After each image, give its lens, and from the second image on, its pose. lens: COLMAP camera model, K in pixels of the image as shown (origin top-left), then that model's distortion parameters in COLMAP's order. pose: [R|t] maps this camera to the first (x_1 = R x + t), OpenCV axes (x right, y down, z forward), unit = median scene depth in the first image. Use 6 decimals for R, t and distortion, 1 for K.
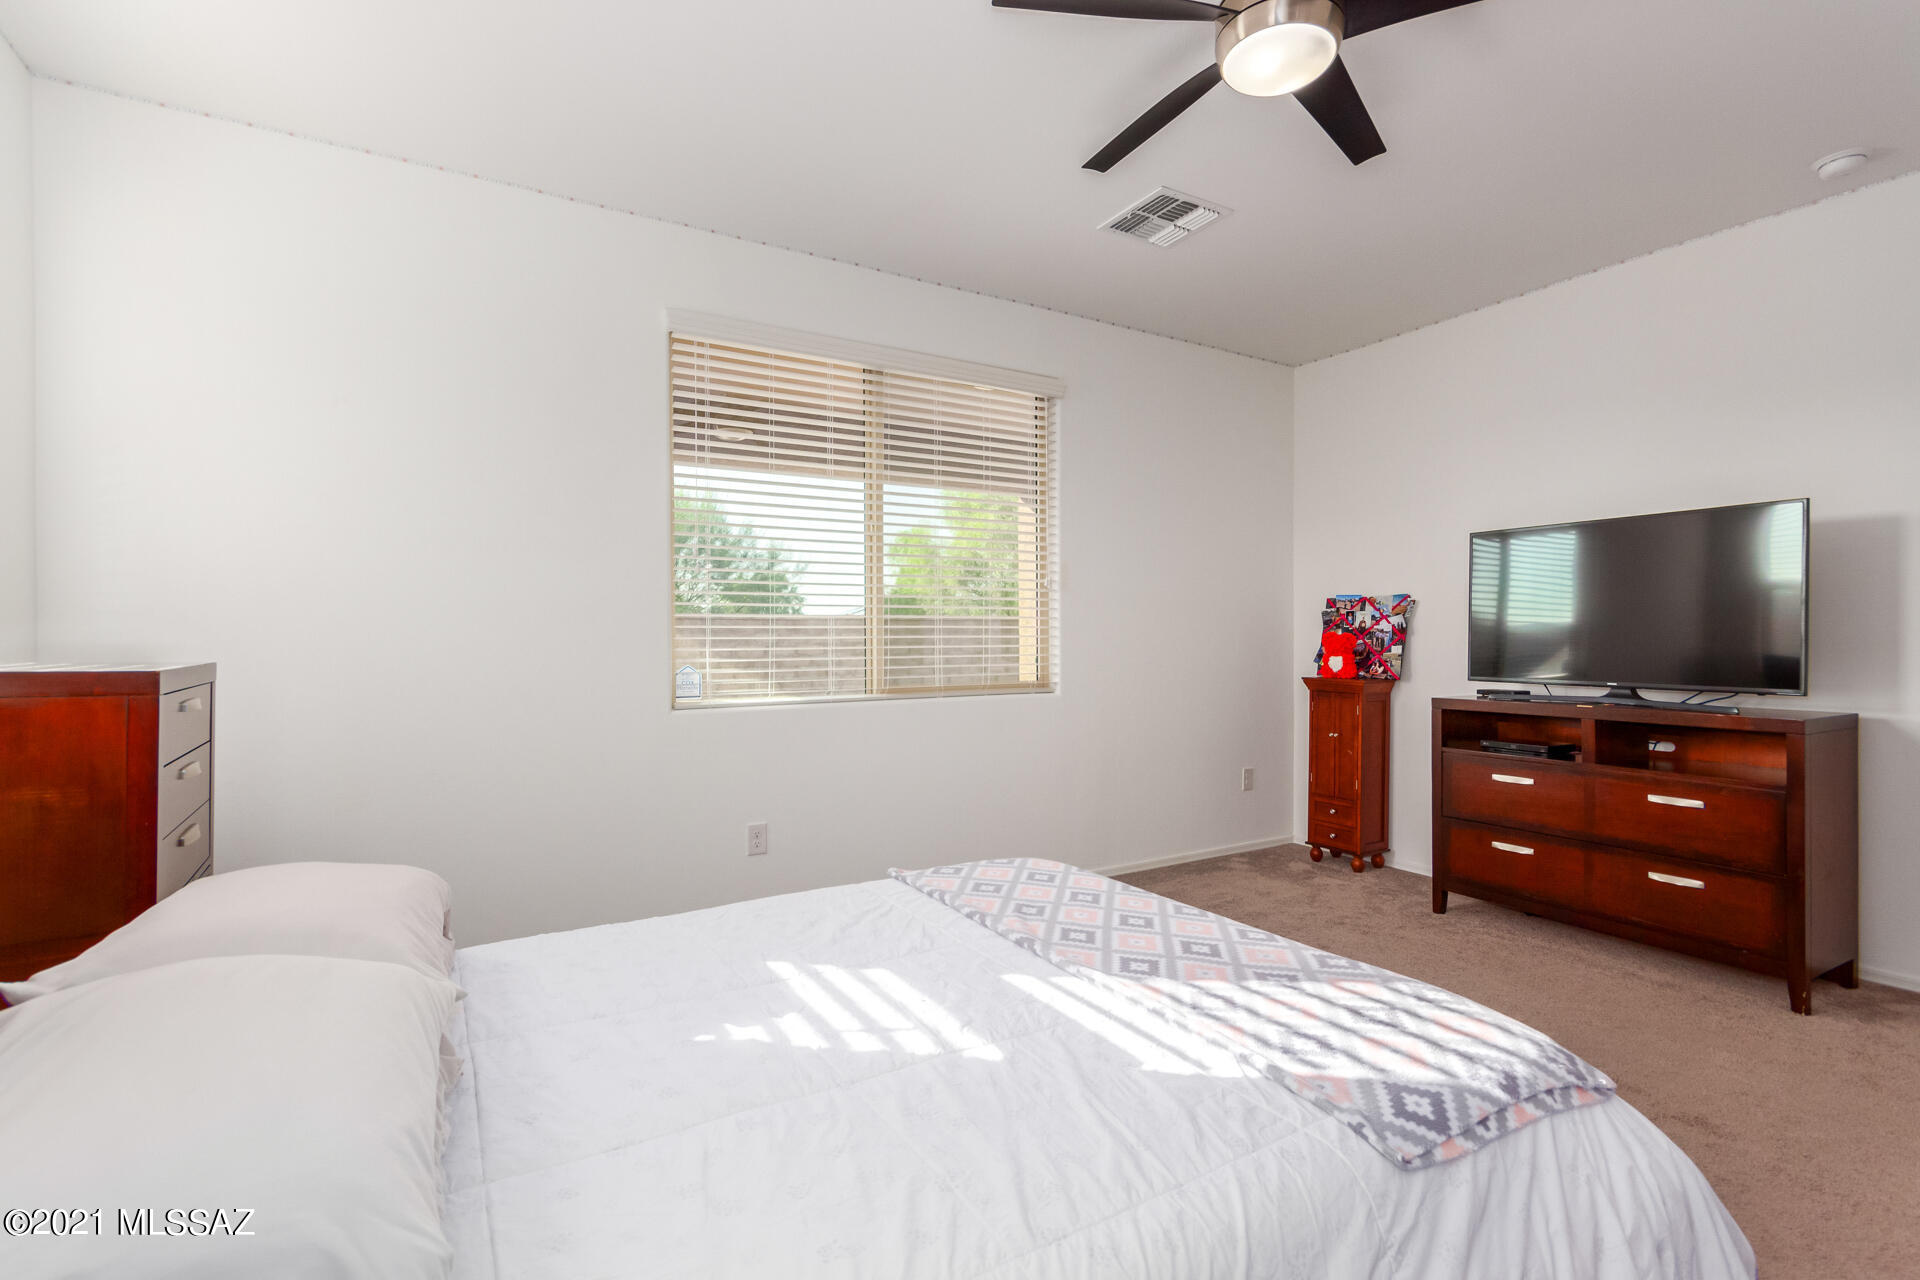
lens RADIAL K [[904.1, 0, 959.3], [0, 904.1, 632.9], [0, 0, 1]] dist [0.003710, 0.000831]
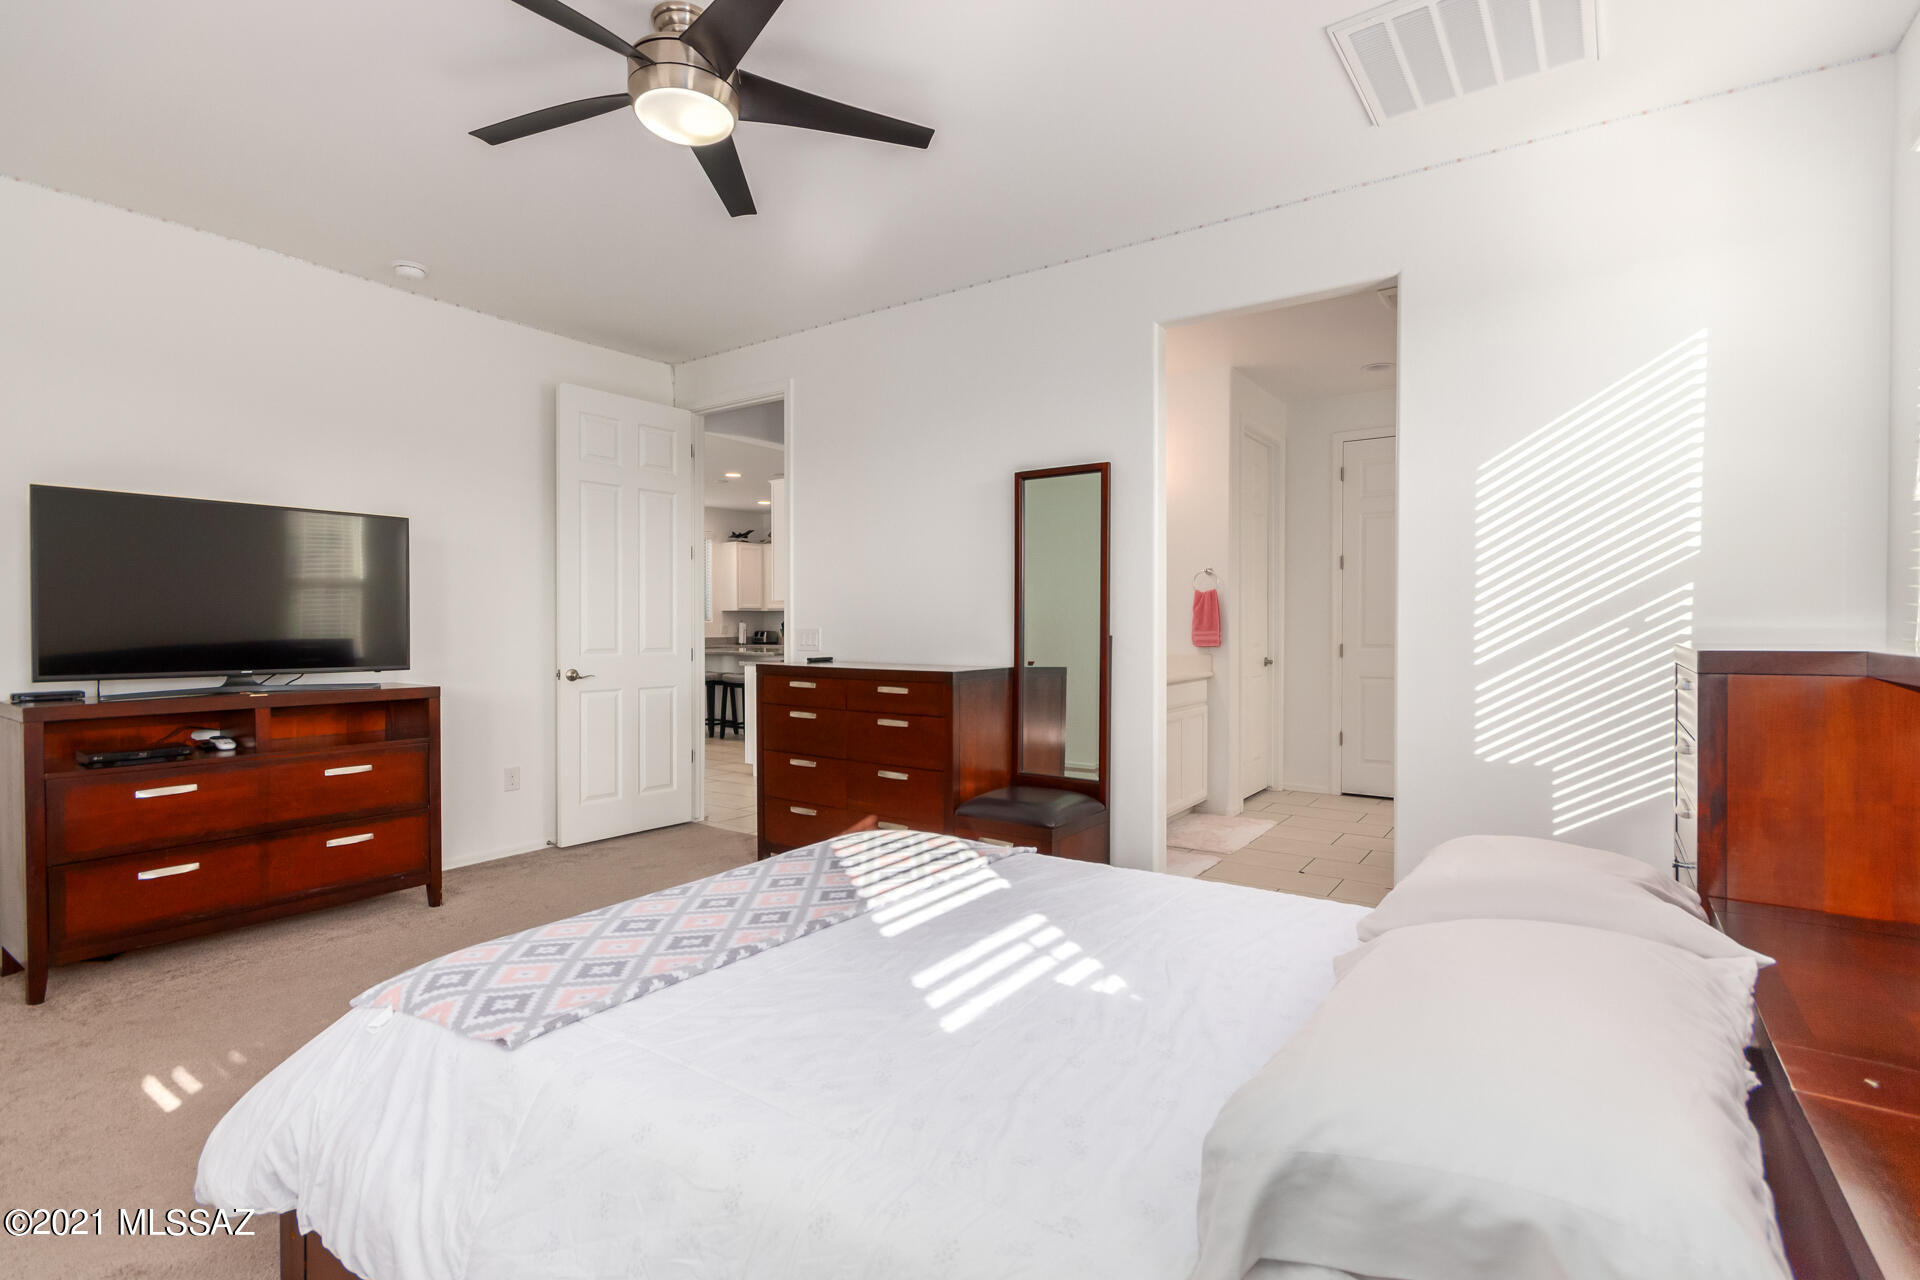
lens RADIAL K [[904.1, 0, 959.3], [0, 904.1, 632.9], [0, 0, 1]] dist [0.003710, 0.000831]
pose [[-0.405057, -0.004021, 0.914283, -0.758978], [-0.003571, 0.999990, 0.002816, 0.012504], [-0.914285, -0.002124, -0.405067, 1.061800]]
